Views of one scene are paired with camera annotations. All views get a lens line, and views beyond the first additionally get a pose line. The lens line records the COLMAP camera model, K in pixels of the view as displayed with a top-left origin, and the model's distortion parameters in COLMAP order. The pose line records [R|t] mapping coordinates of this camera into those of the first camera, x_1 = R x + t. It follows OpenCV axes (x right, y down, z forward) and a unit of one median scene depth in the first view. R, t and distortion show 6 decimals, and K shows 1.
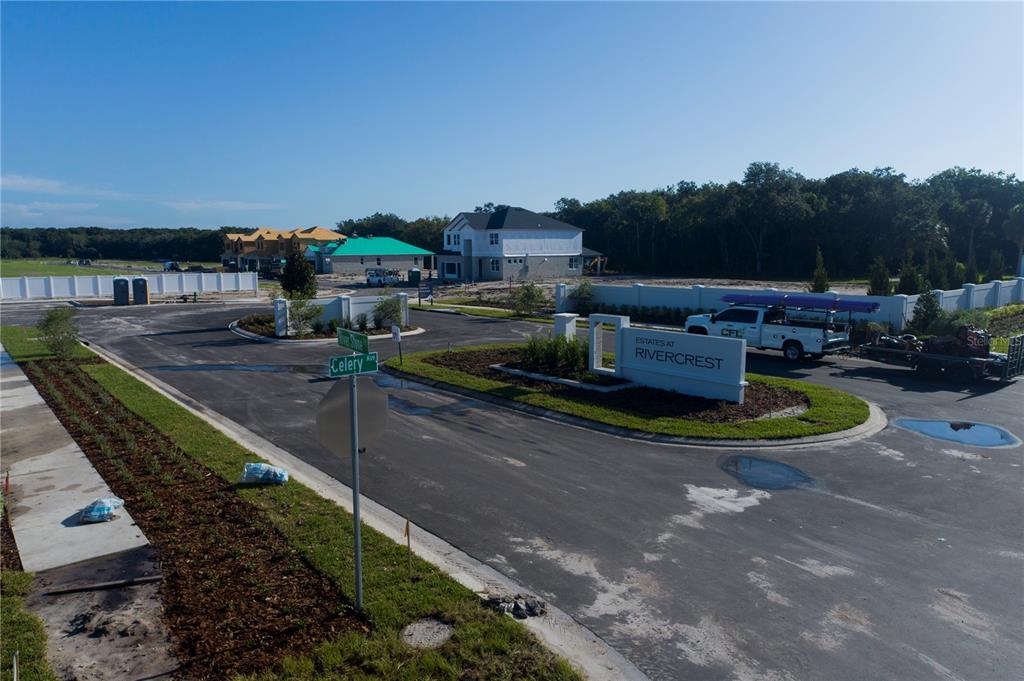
lens RADIAL K [[690.6, 0, 513.3], [0, 690.6, 338.9], [0, 0, 1]] dist [-0.010980, 0.012312]
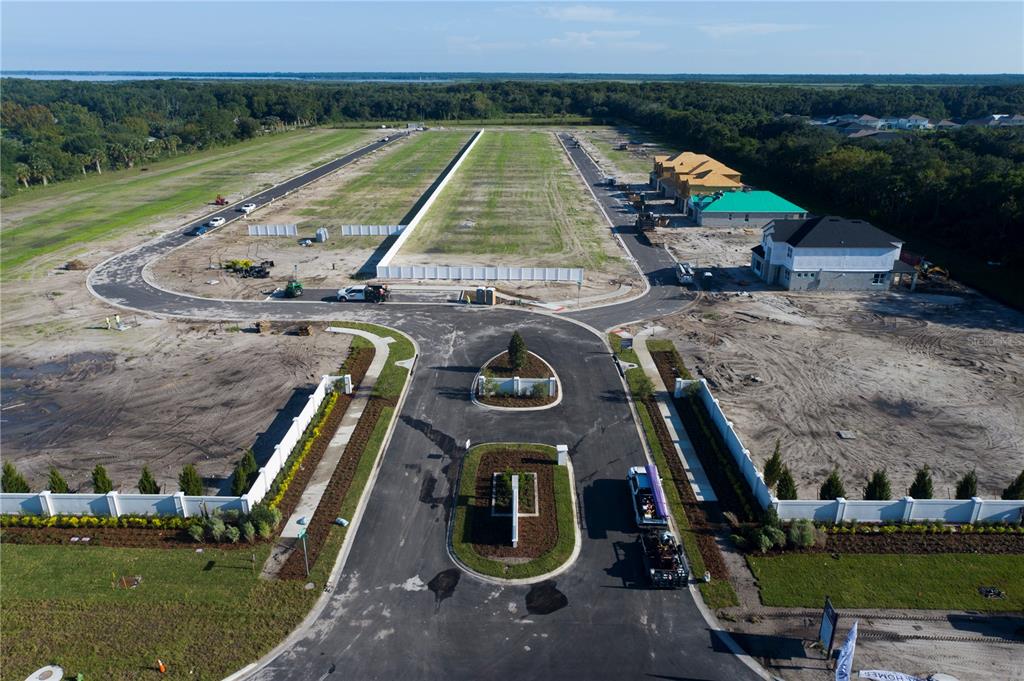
lens RADIAL K [[690.6, 0, 508.6], [0, 690.6, 337.3], [0, 0, 1]] dist [-0.010980, 0.012312]
pose [[0.756664, 0.238159, -0.608885, 0.819596], [-0.091658, 0.960738, 0.261879, -0.633585], [0.647348, -0.142345, 0.748785, -0.369701]]
